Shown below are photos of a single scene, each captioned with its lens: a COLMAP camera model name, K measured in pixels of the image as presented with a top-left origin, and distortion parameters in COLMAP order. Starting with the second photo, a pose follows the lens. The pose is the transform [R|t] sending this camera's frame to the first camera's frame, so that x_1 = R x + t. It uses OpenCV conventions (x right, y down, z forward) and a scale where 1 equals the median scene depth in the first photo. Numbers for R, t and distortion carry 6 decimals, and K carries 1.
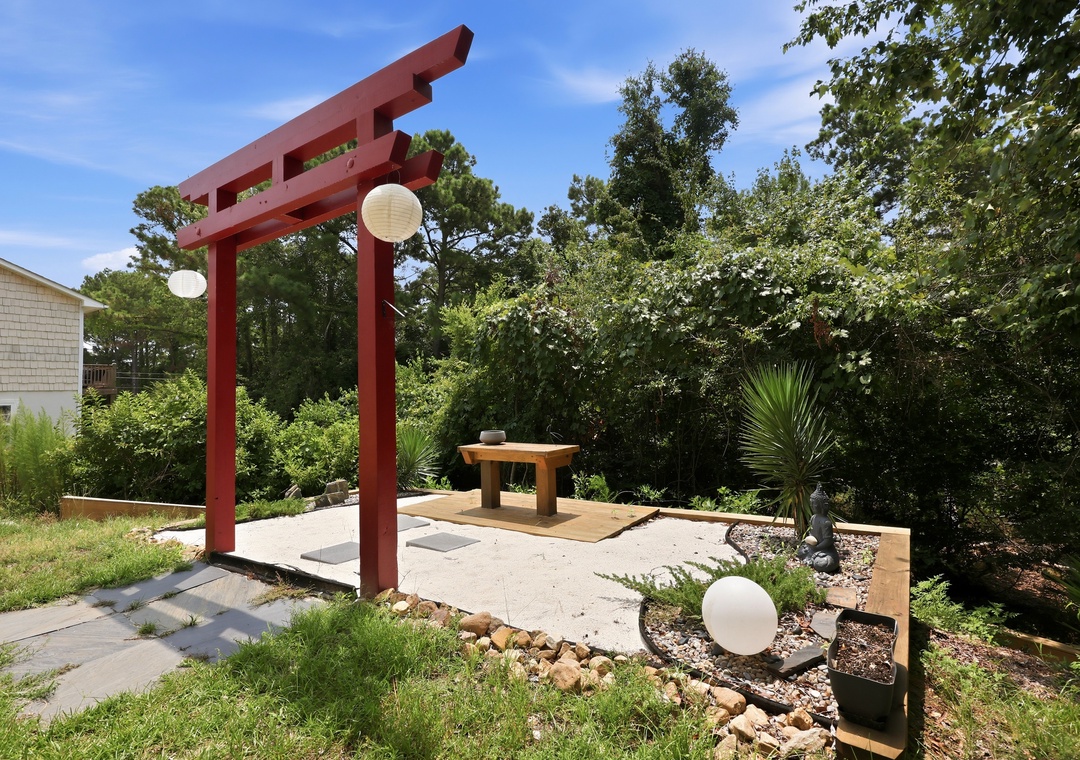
lens RADIAL K [[513.9, 0, 540.0], [0, 513.9, 380.0], [0, 0, 1]] dist [0.023126, -0.000010]
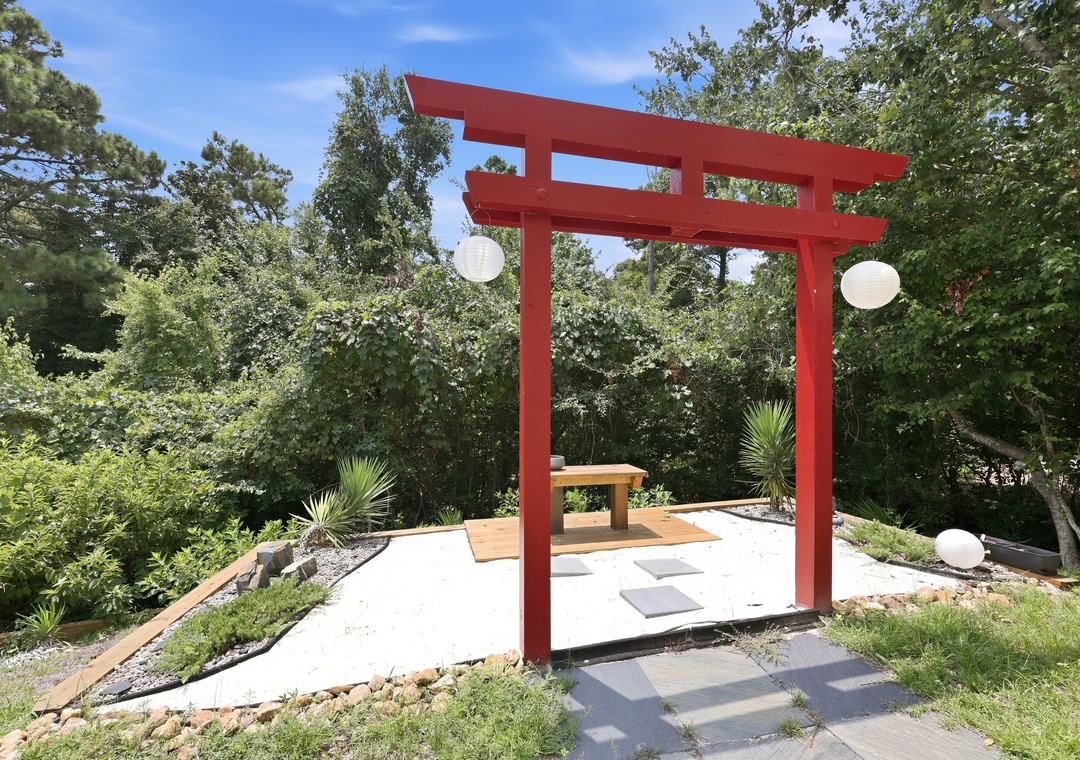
lens RADIAL K [[479.2, 0, 540.4], [0, 479.2, 411.8], [0, 0, 1]] dist [0.001386, 0.000131]
pose [[0.667343, -0.006875, 0.744719, -0.252294], [-0.037211, 0.998401, 0.042561, -0.007860], [-0.743821, -0.056115, 0.666019, 0.129097]]
